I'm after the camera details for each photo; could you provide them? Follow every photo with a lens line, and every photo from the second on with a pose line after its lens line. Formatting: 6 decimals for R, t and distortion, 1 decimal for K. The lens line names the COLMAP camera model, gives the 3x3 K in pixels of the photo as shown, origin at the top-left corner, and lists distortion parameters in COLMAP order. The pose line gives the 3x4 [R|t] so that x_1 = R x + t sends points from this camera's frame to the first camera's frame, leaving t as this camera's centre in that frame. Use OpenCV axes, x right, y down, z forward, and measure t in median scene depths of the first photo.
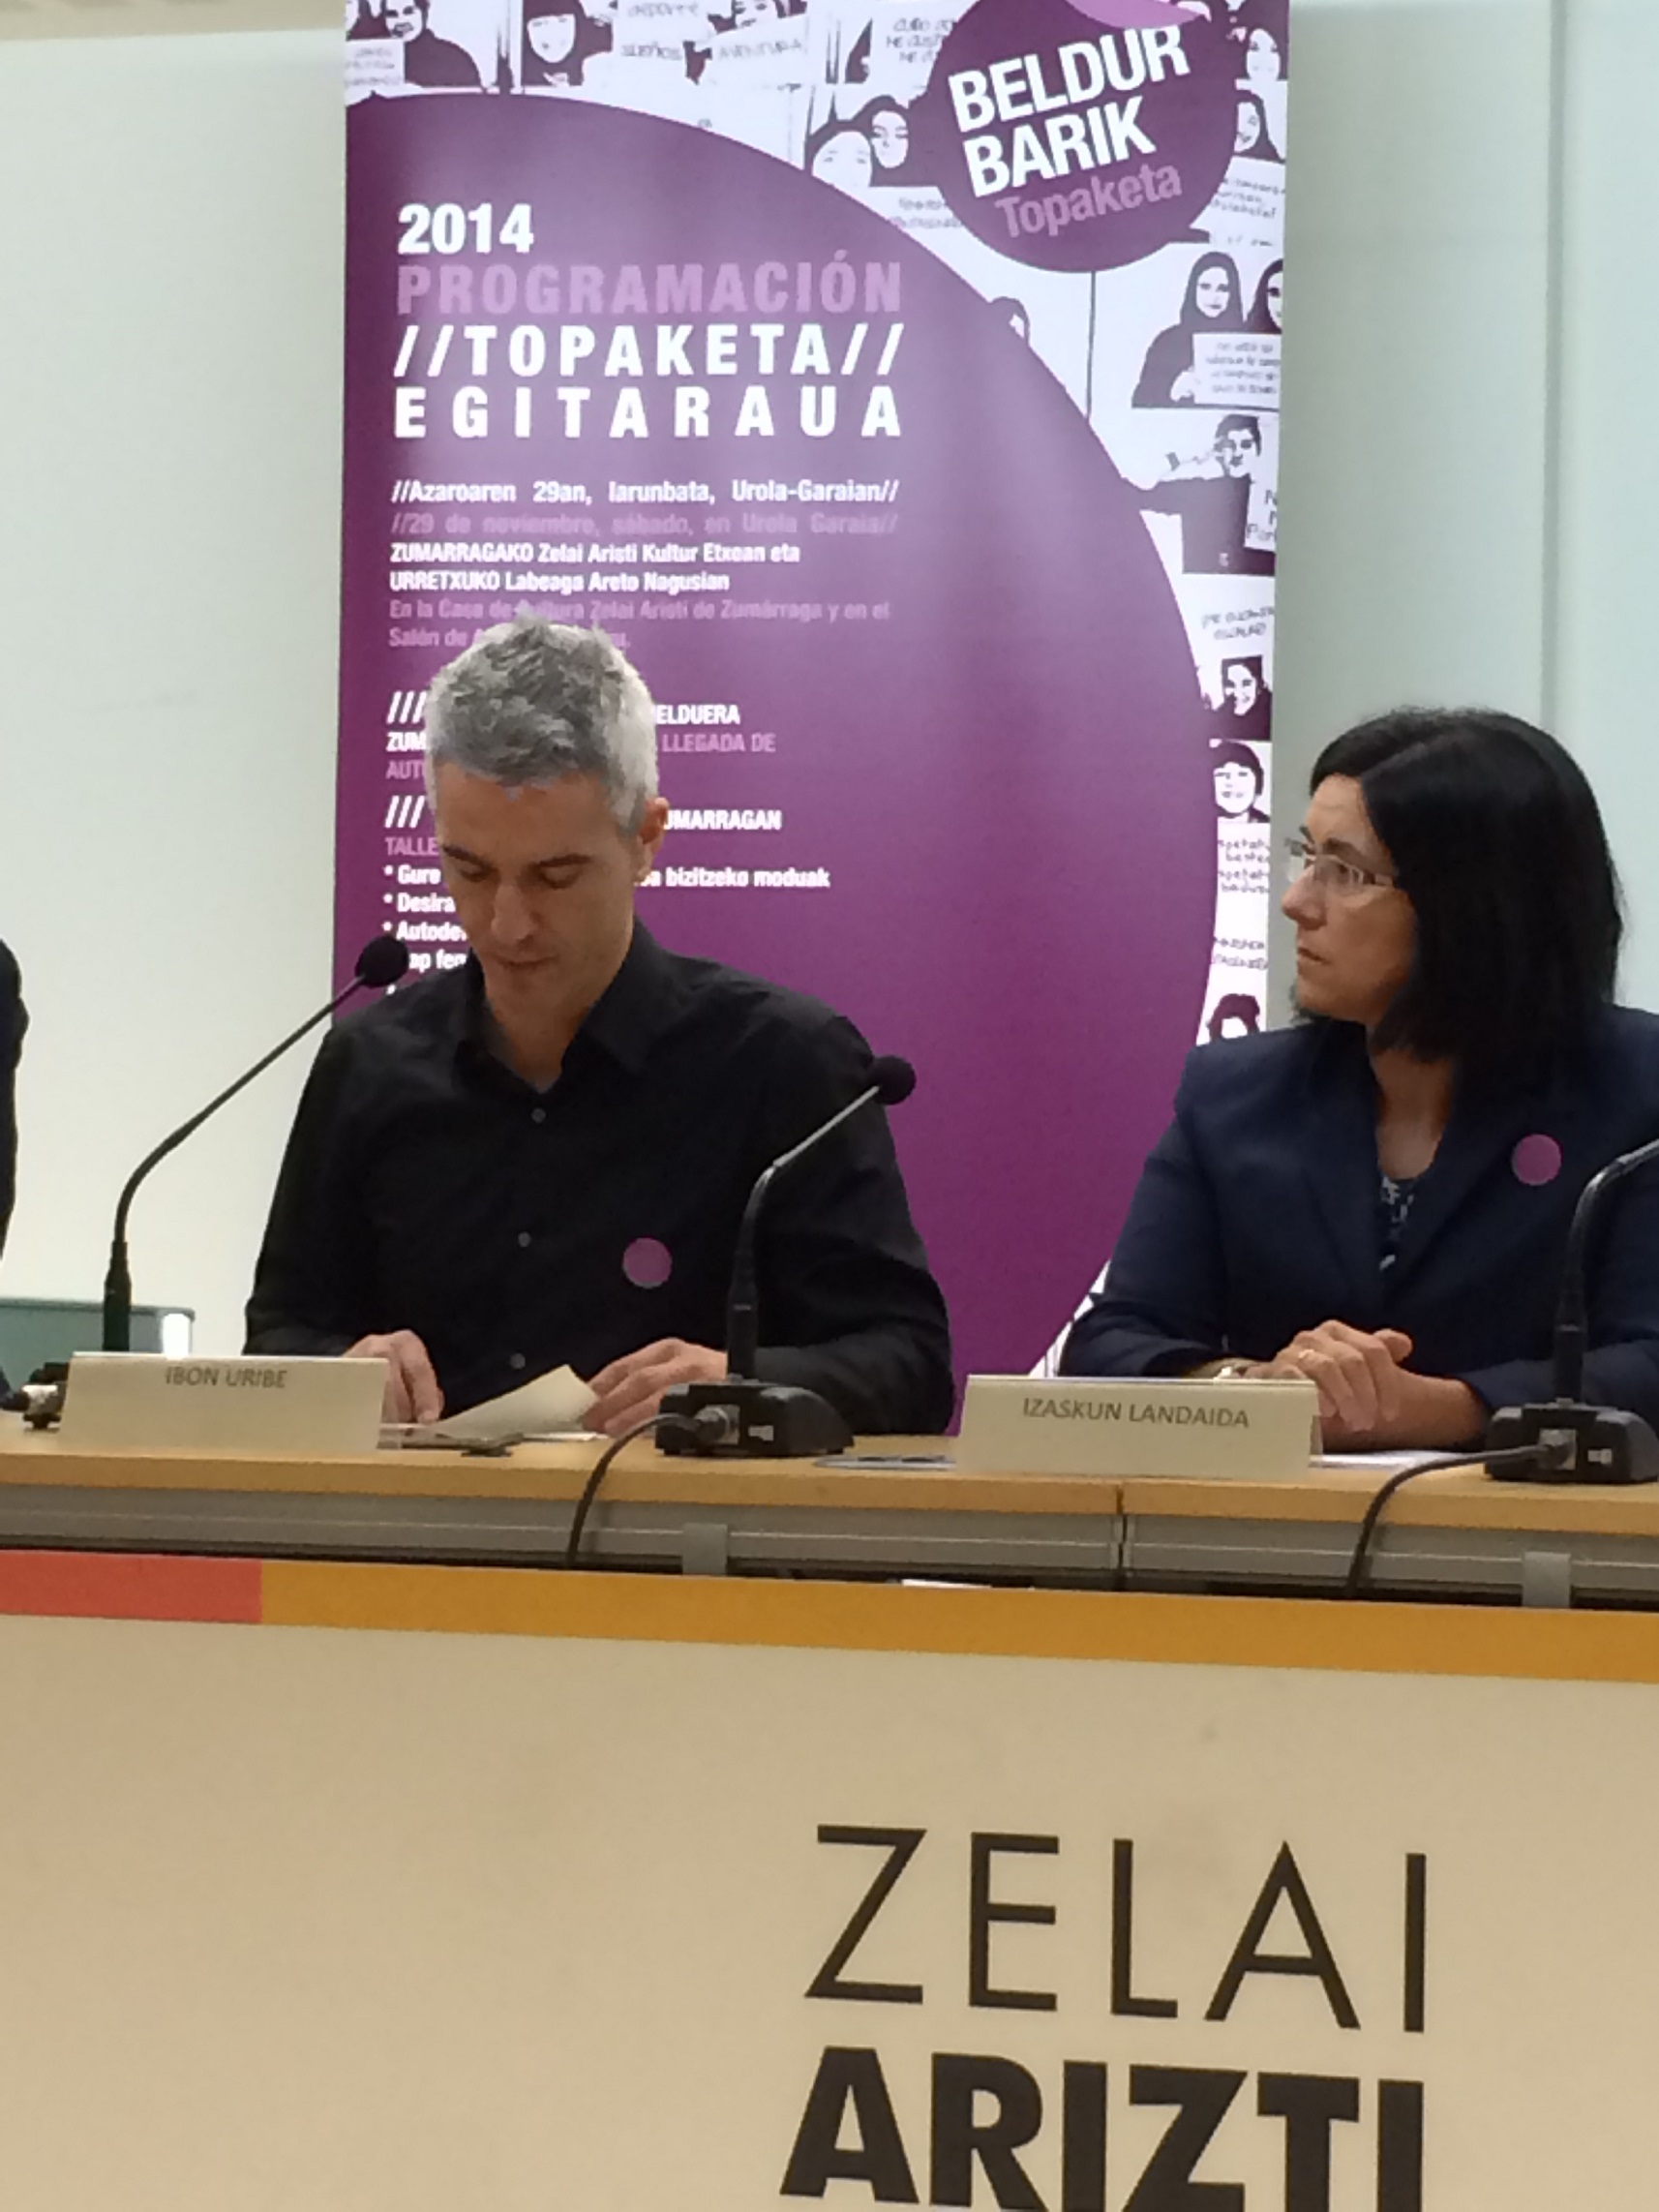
lens RADIAL K [[6072.0, 0, 830.1], [0, 6072.0, 1105.4], [0, 0, 1]] dist [0.177920, 0.000000]
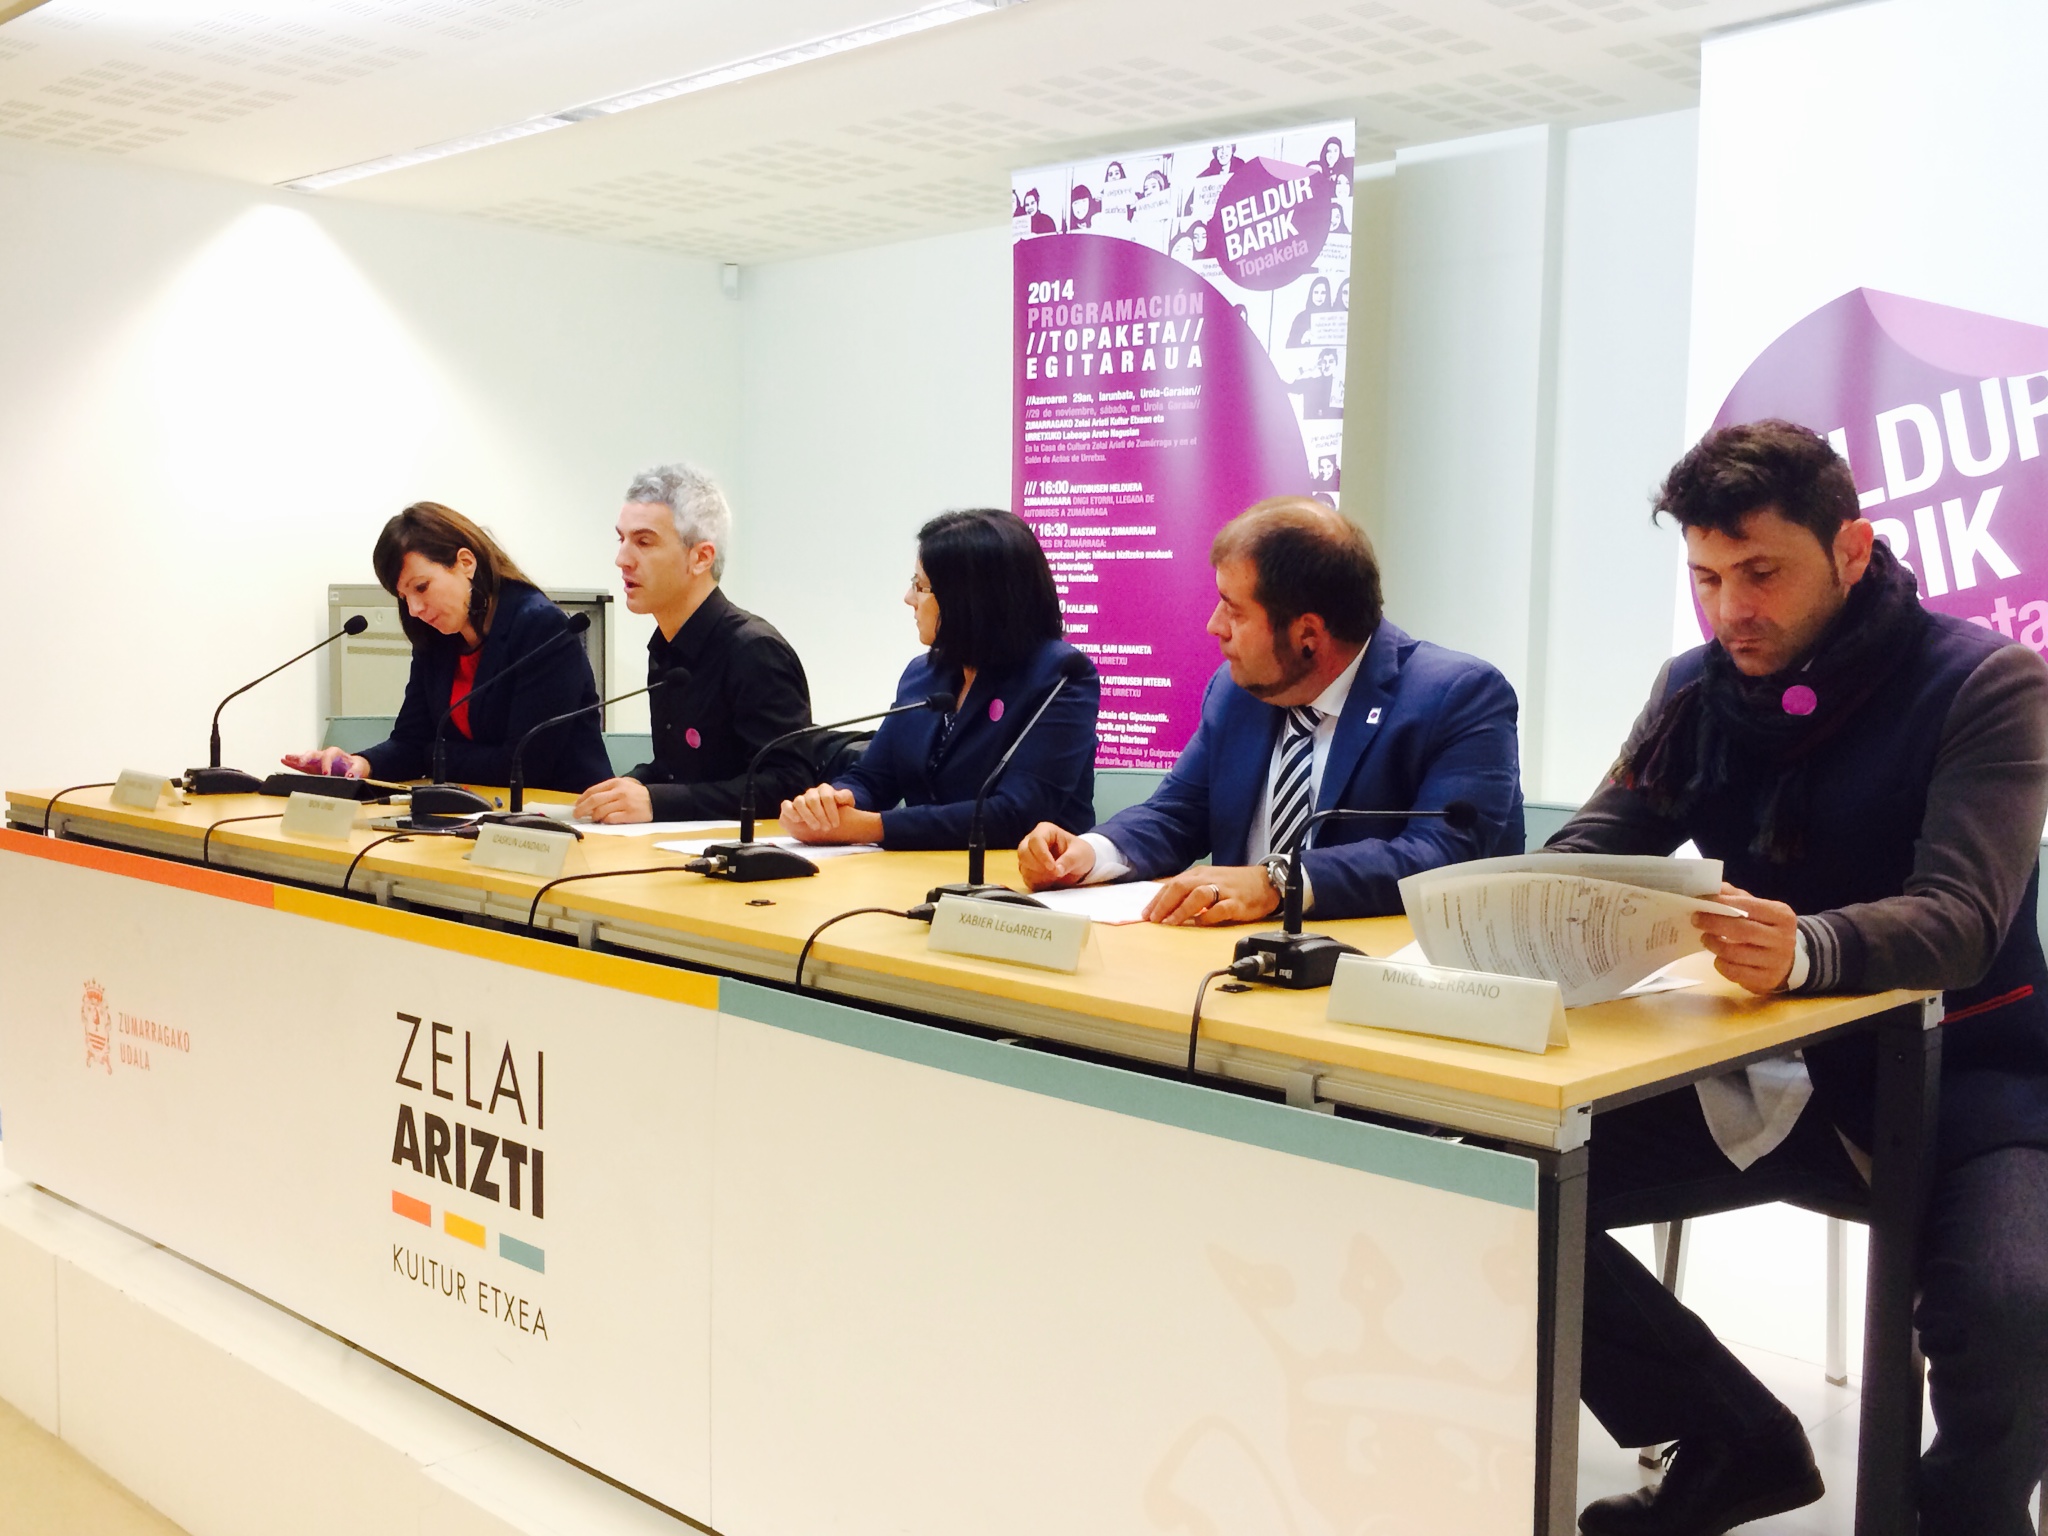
lens RADIAL K [[2049.1, 0, 1024.2], [0, 2049.1, 812.0], [0, 0, 1]] dist [0.108624, 0.000000]
pose [[0.885397, 0.040731, -0.463048, 0.333020], [0.010986, 0.994042, 0.108444, -0.024604], [0.464706, -0.101103, 0.879674, 0.237429]]
